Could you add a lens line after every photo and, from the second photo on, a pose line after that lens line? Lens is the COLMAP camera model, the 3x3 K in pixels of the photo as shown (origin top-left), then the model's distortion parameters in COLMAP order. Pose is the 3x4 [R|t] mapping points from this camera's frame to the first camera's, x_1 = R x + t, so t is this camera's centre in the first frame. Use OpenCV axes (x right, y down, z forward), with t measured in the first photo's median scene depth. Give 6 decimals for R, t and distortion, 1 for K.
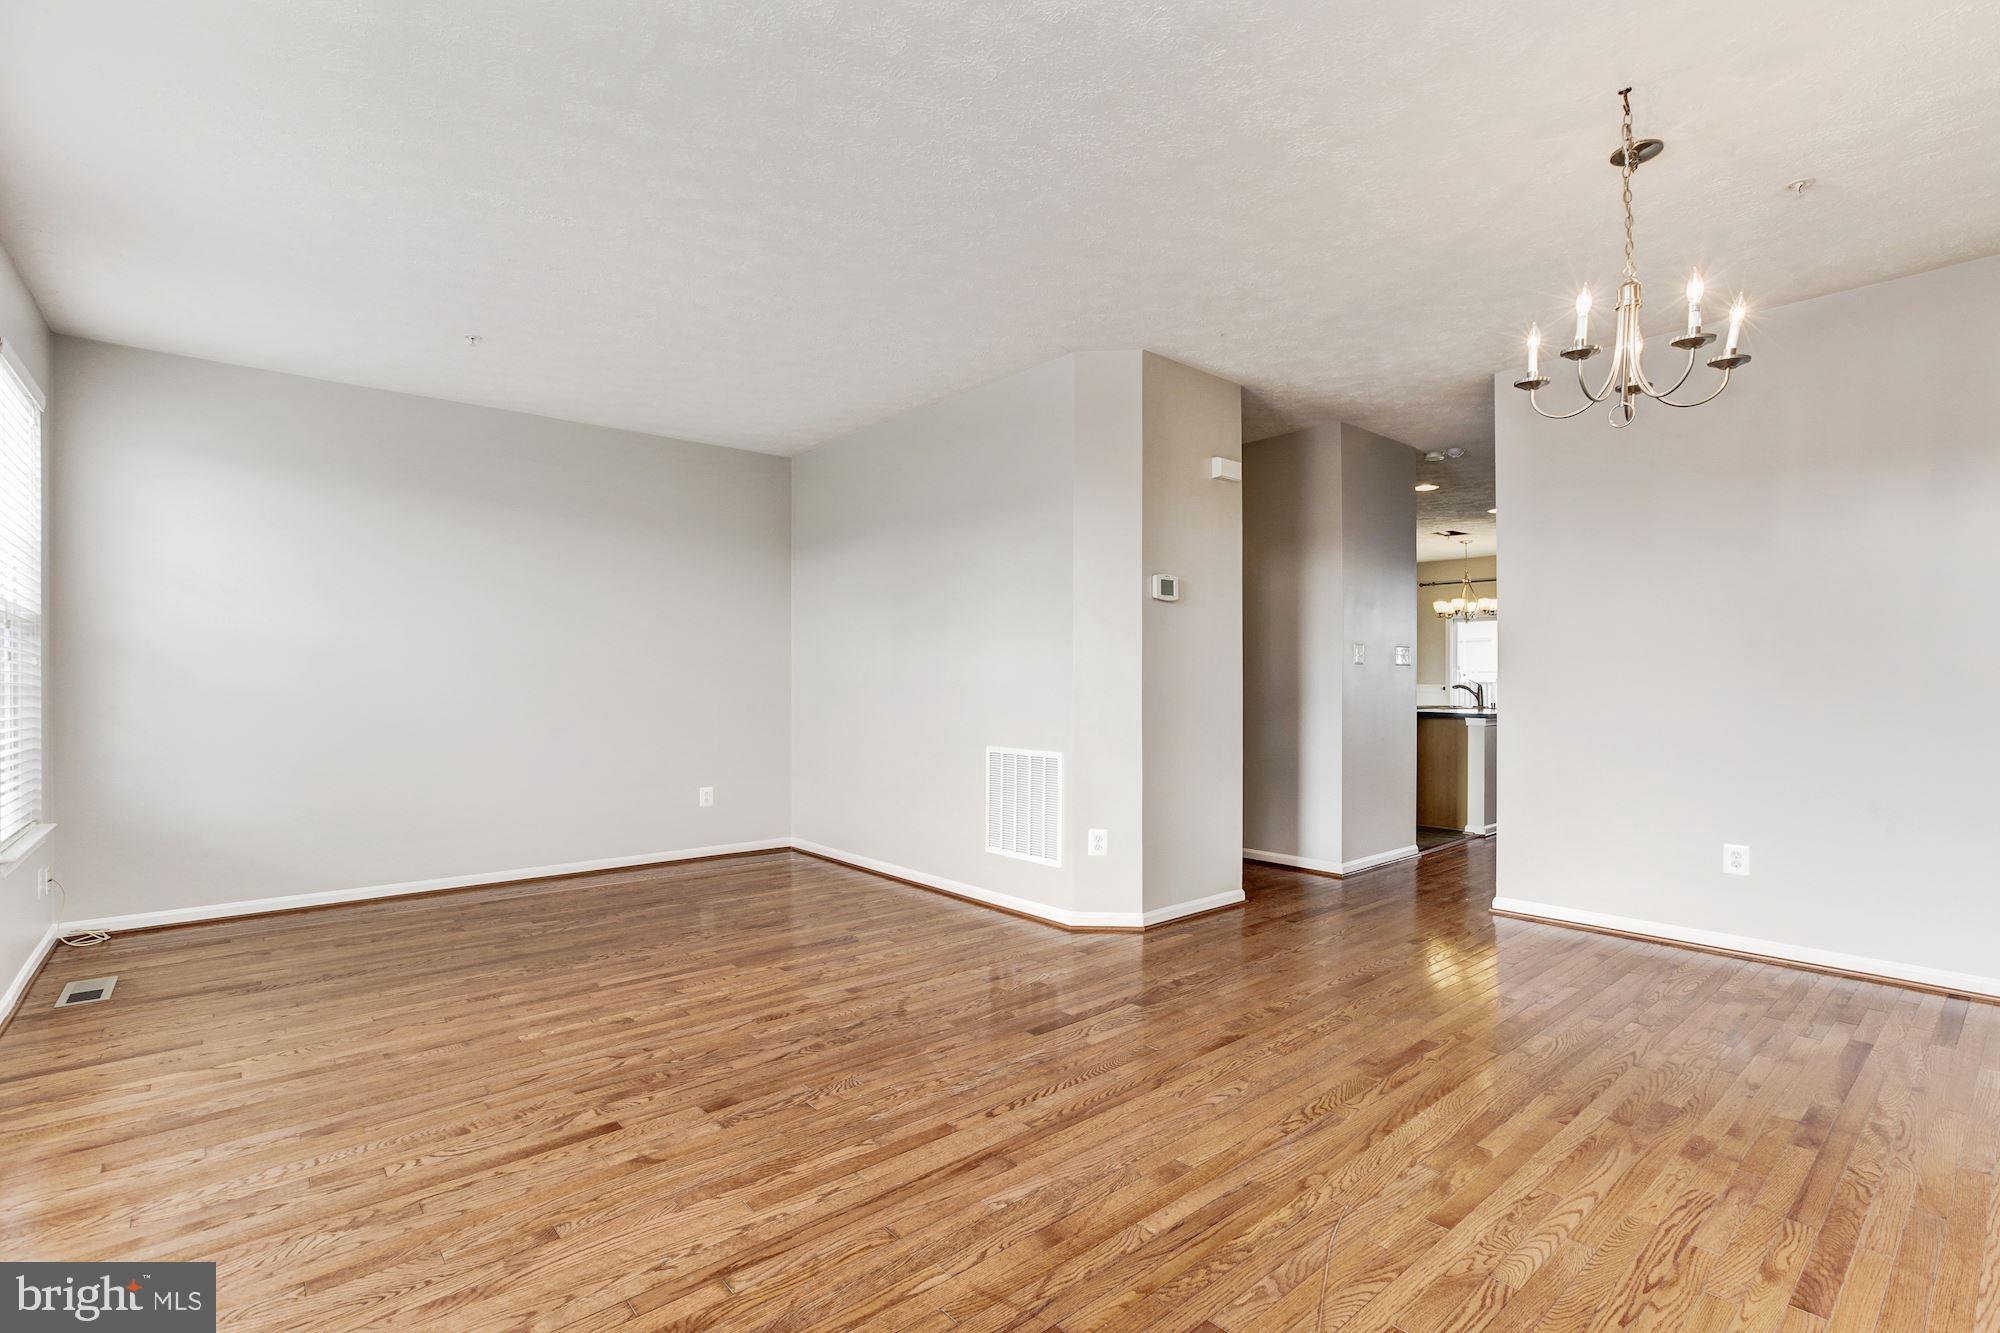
lens RADIAL K [[921.7, 0, 977.3], [0, 921.7, 651.7], [0, 0, 1]] dist [-0.029237, 0.011545]
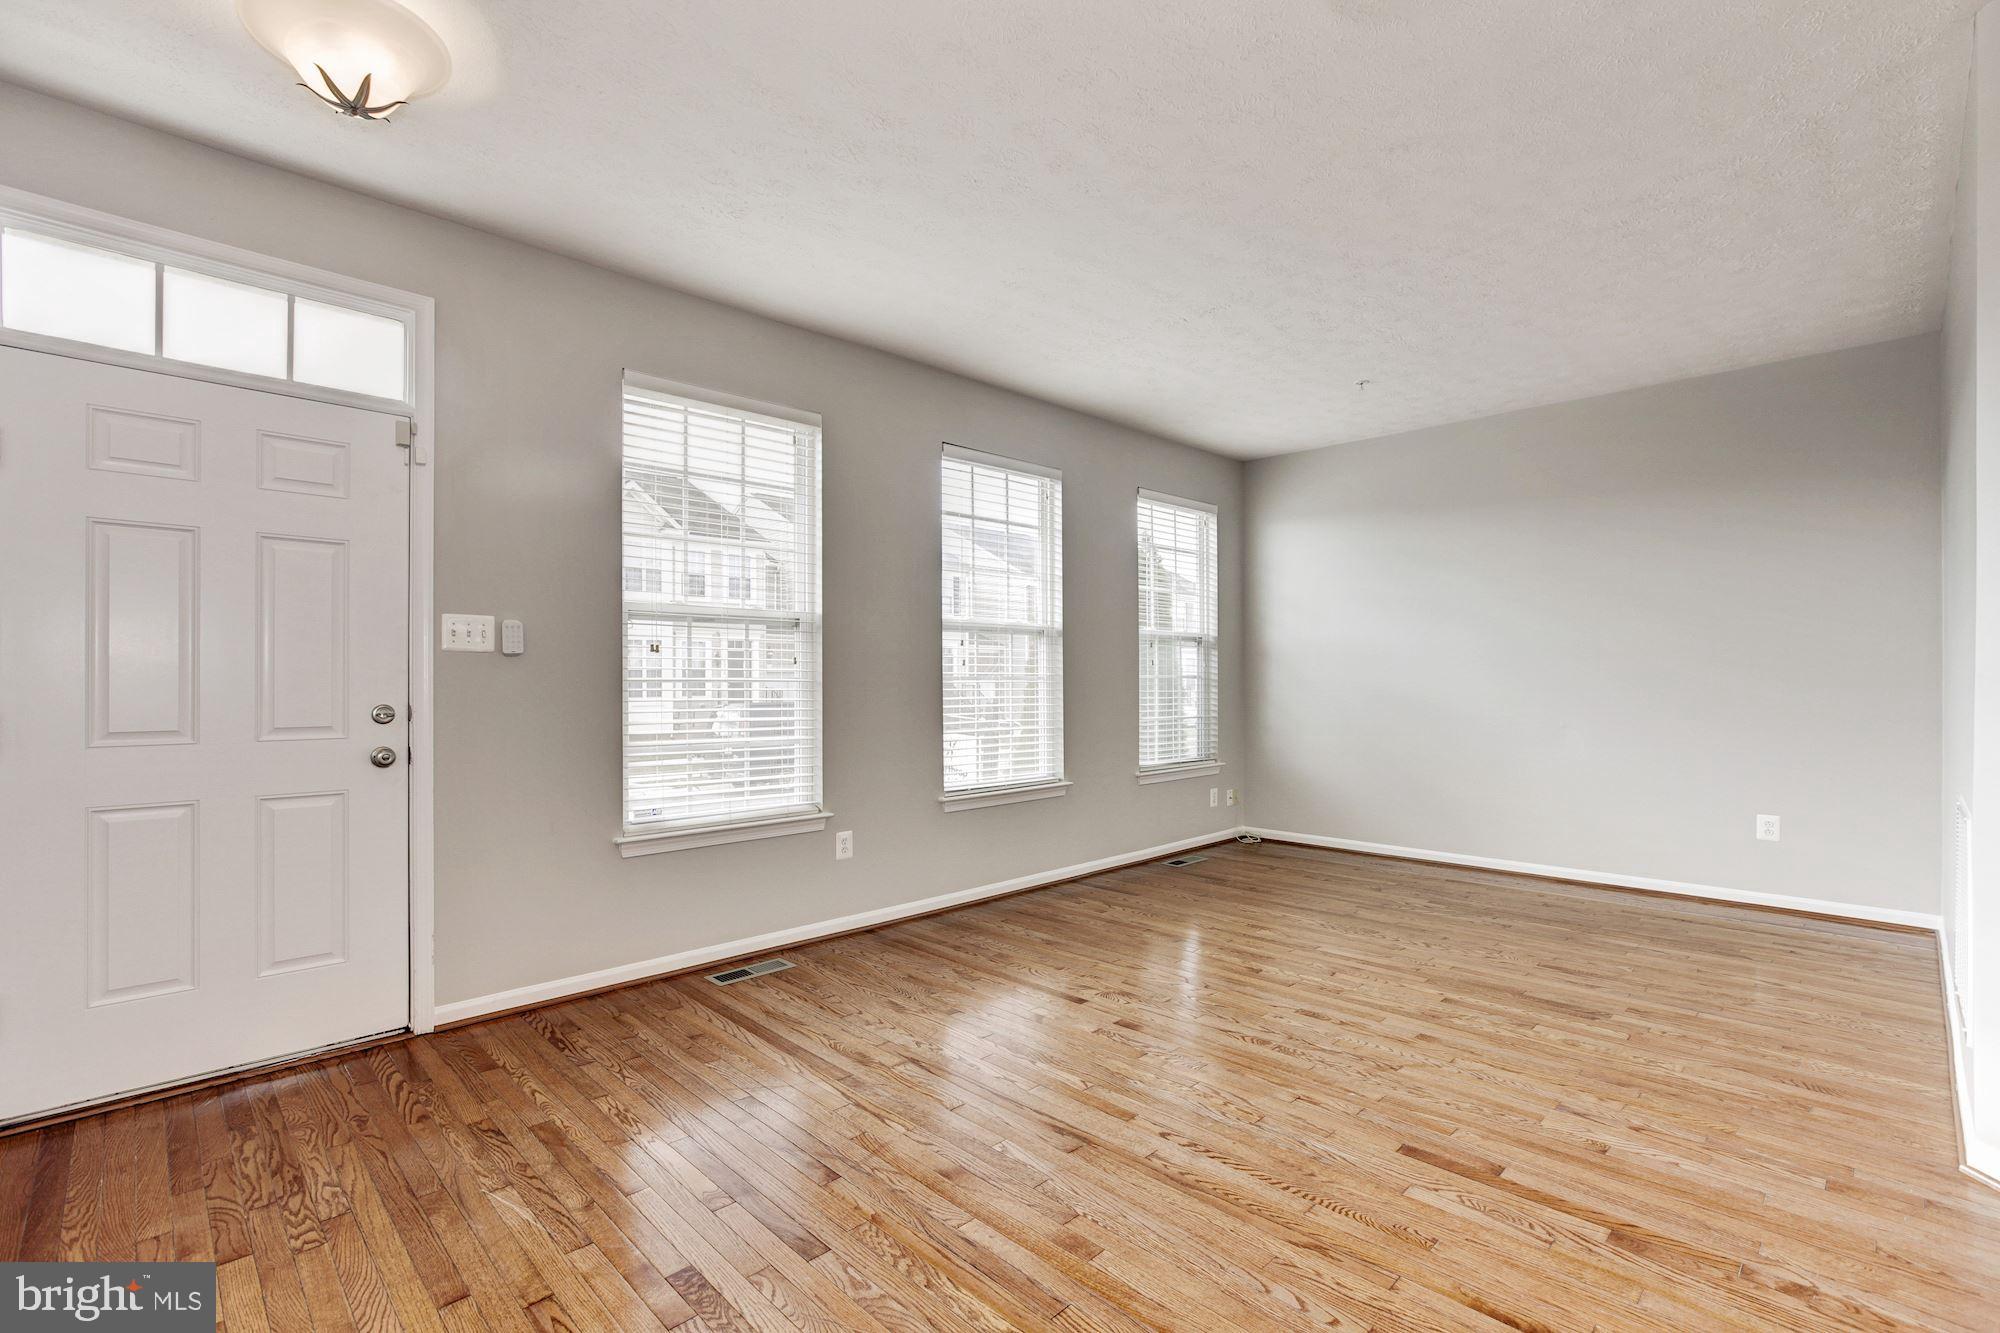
lens RADIAL K [[921.7, 0, 1050.9], [0, 921.7, 681.8], [0, 0, 1]] dist [-0.029237, 0.011545]
pose [[0.107201, 0.009158, -0.994195, 0.815869], [0.034028, 0.999338, 0.012874, 0.012339], [0.993655, -0.035211, 0.106818, 0.682077]]
